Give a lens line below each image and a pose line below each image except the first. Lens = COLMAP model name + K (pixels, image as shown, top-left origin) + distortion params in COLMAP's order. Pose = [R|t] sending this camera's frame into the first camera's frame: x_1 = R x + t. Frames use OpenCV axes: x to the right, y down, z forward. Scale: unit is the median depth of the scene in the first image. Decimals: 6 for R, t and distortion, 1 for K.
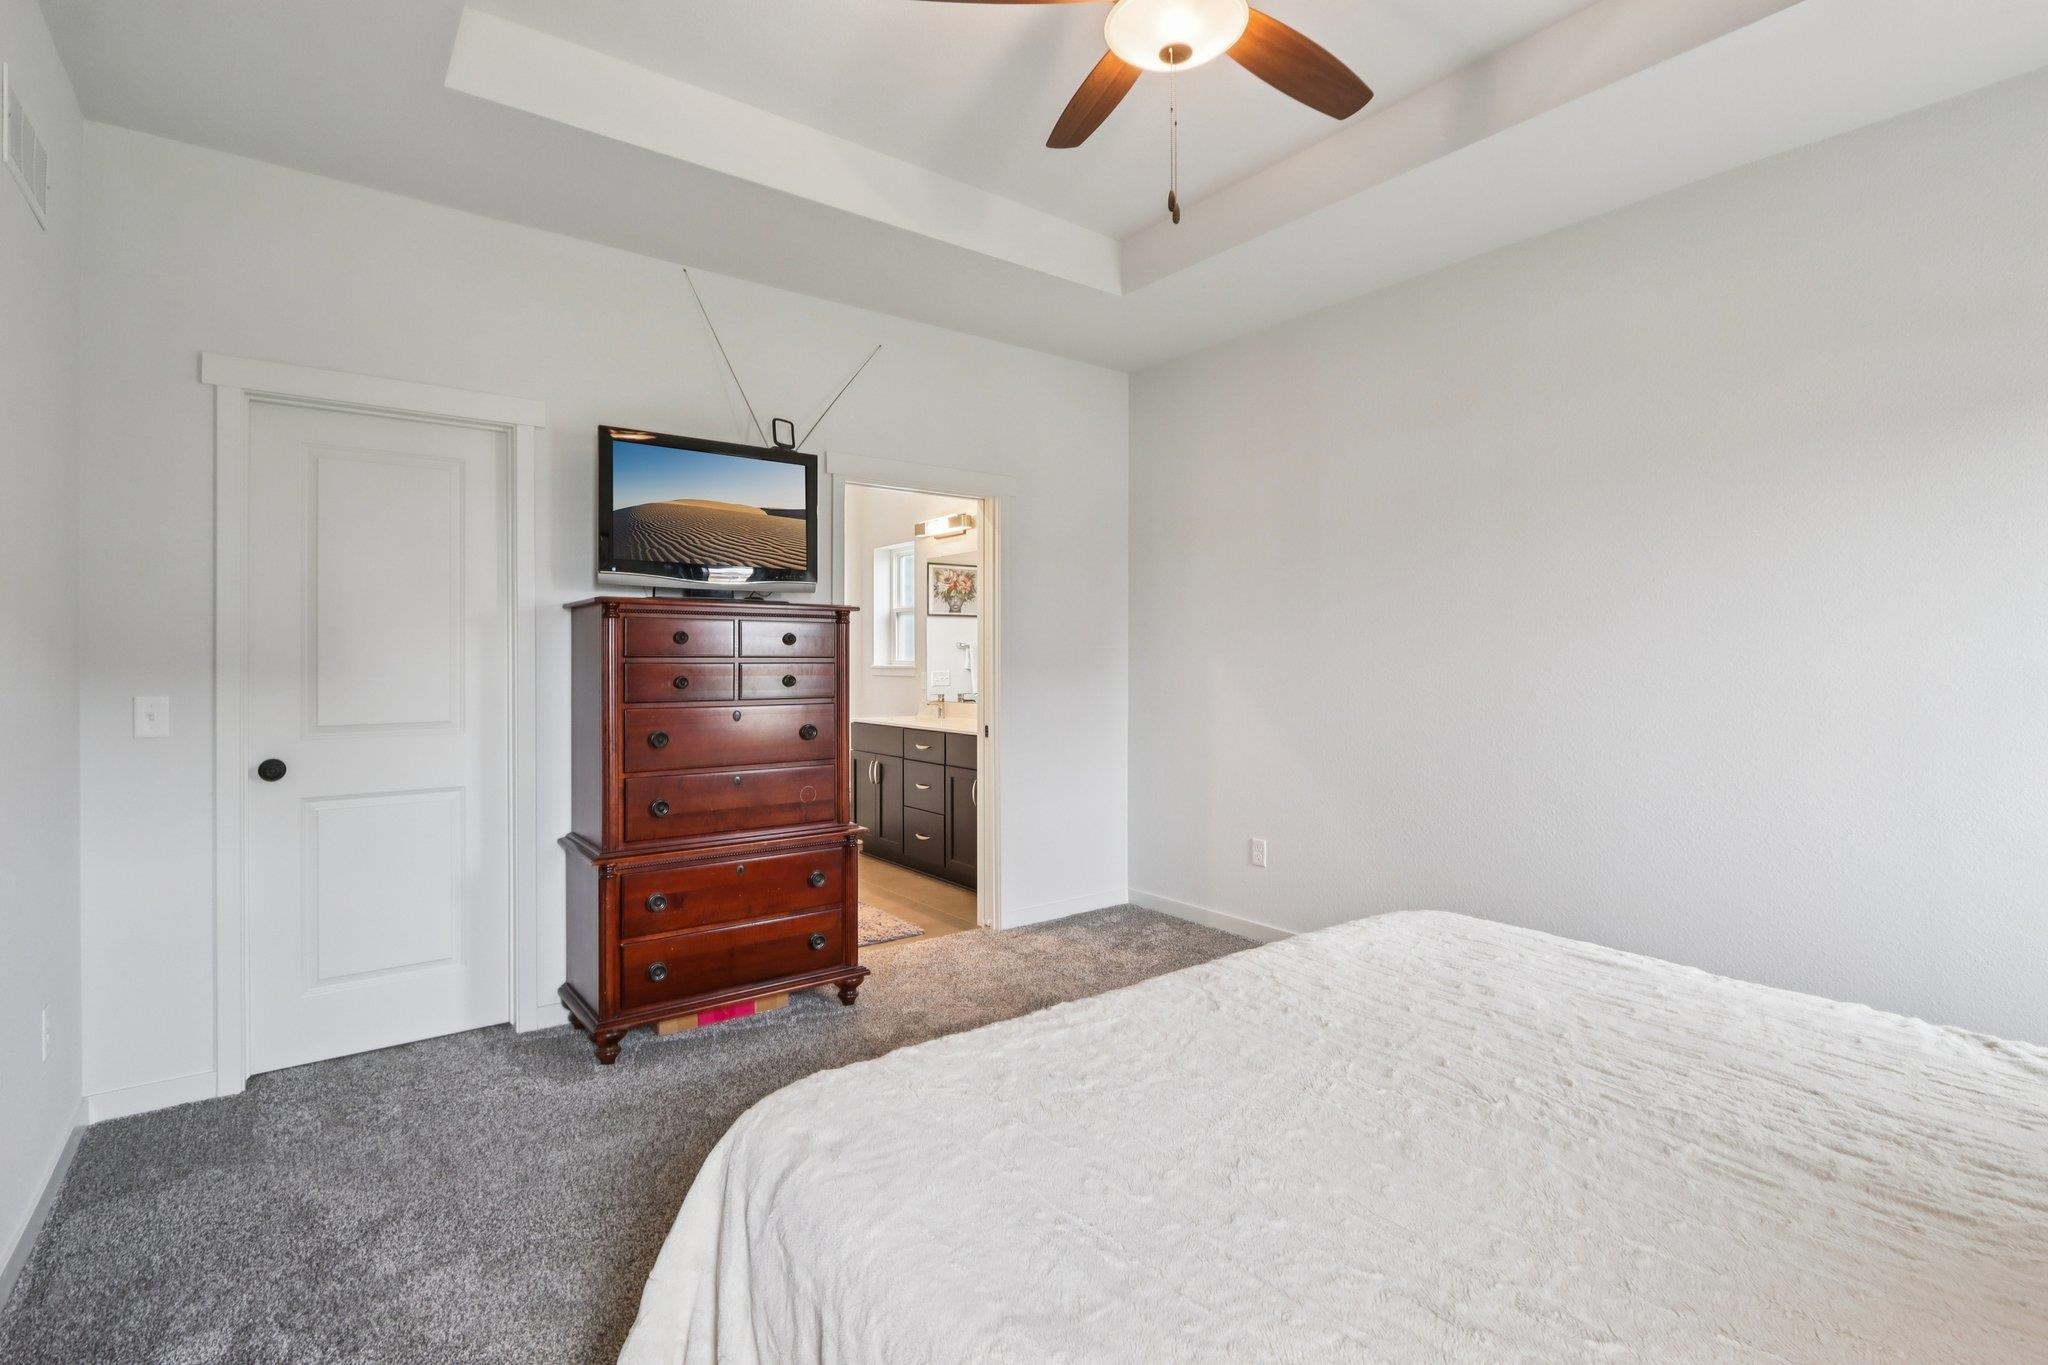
lens RADIAL K [[948.1, 0, 1022.6], [0, 948.1, 672.8], [0, 0, 1]] dist [-0.012126, 0.001083]
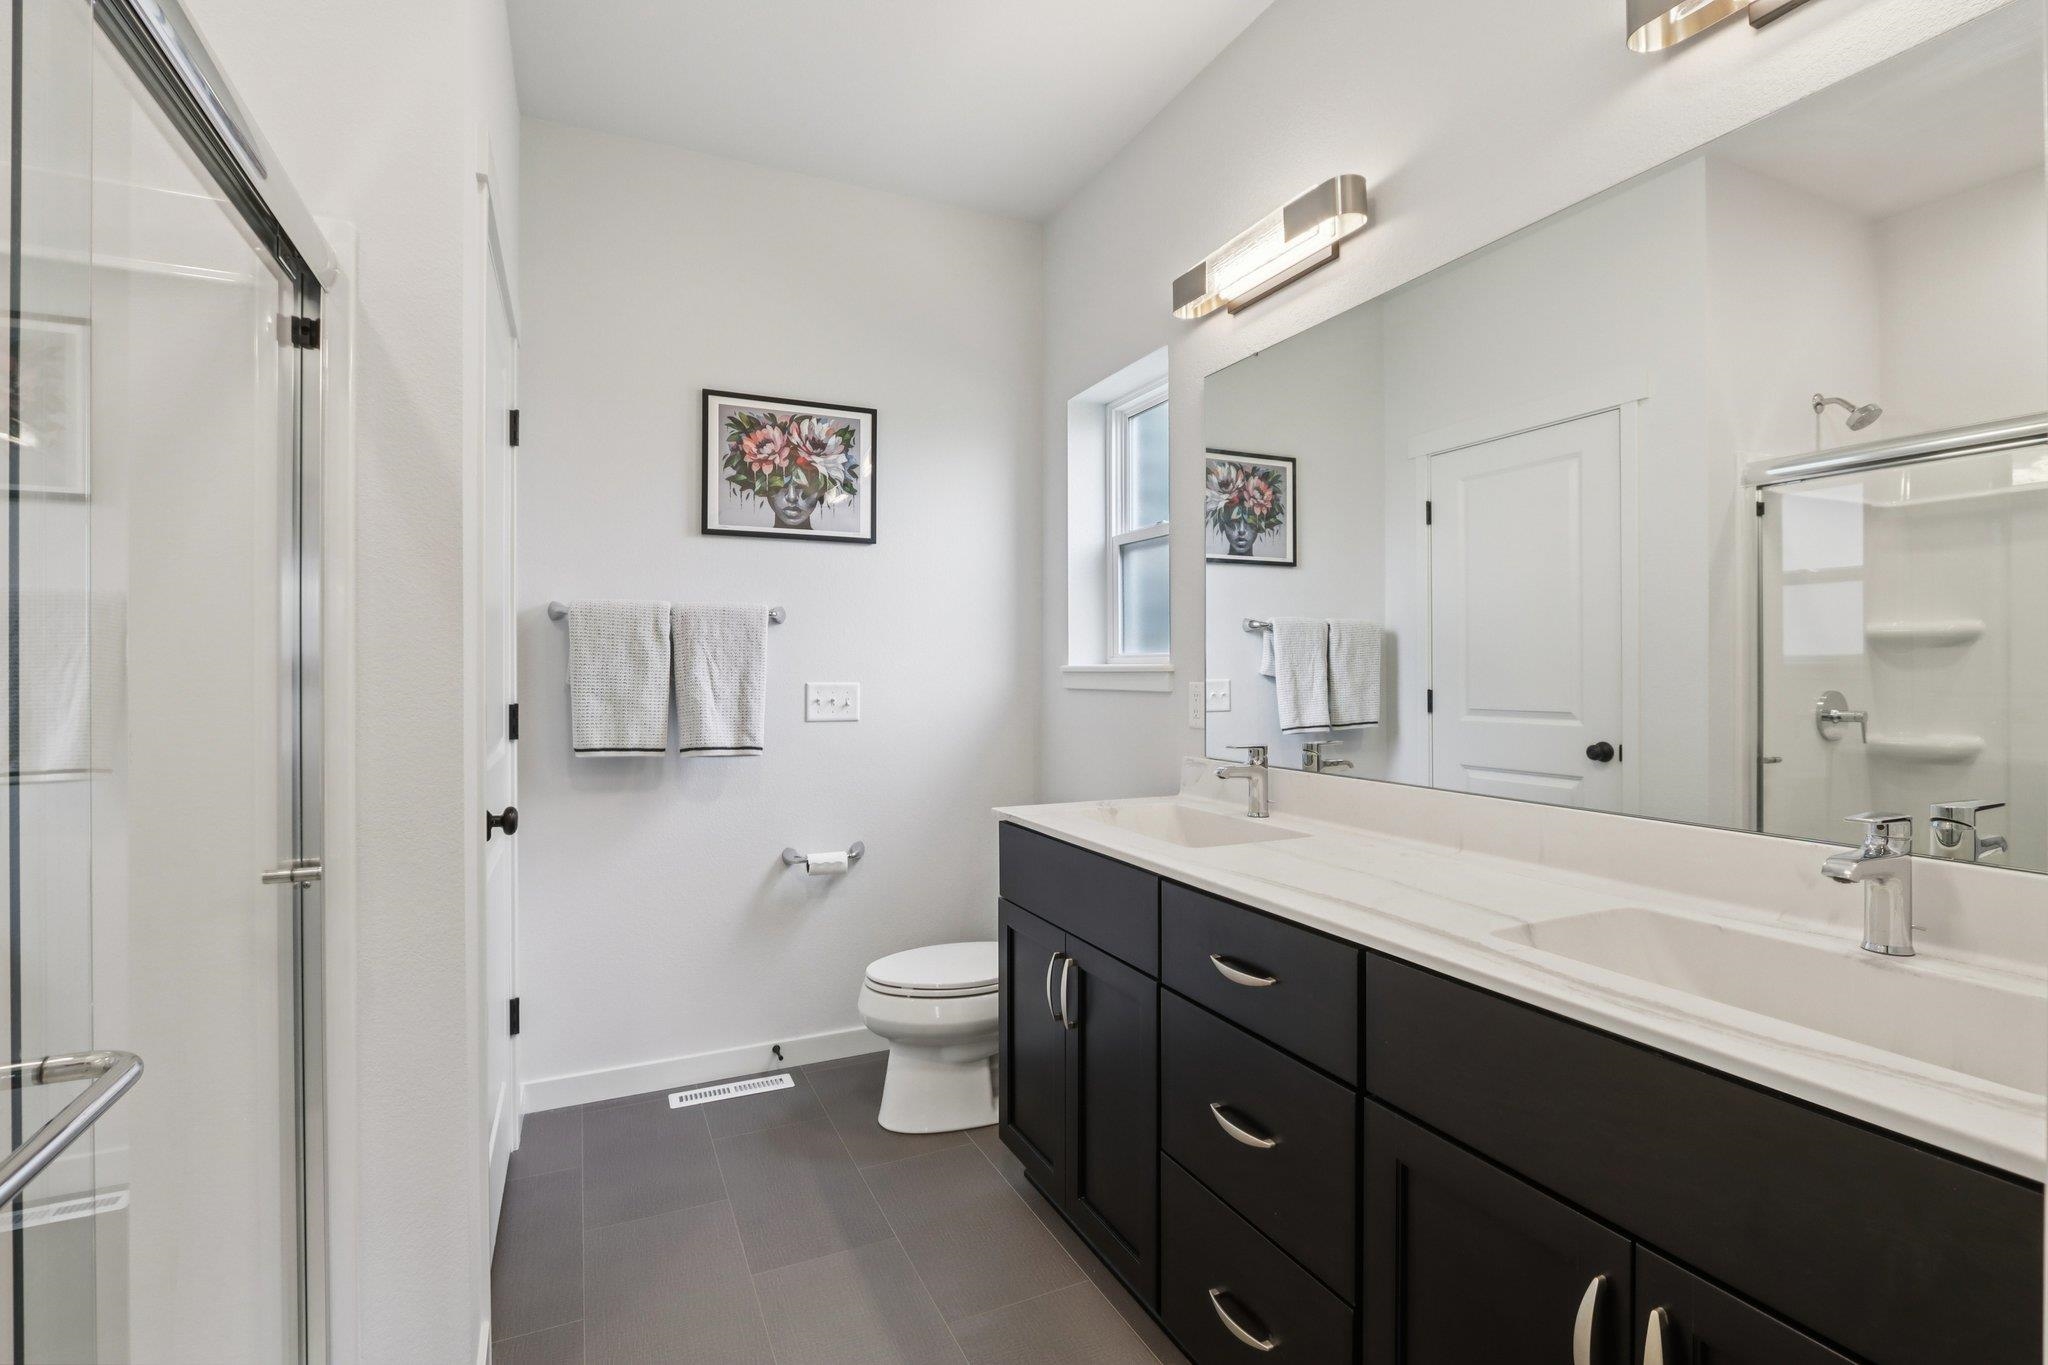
lens RADIAL K [[948.1, 0, 1022.6], [0, 948.1, 672.8], [0, 0, 1]] dist [-0.012126, 0.001083]
pose [[0.976984, -0.000669, -0.213314, -0.080530], [-0.001705, 0.999939, -0.010945, 0.000121], [0.213308, 0.011056, 0.976922, 0.545203]]
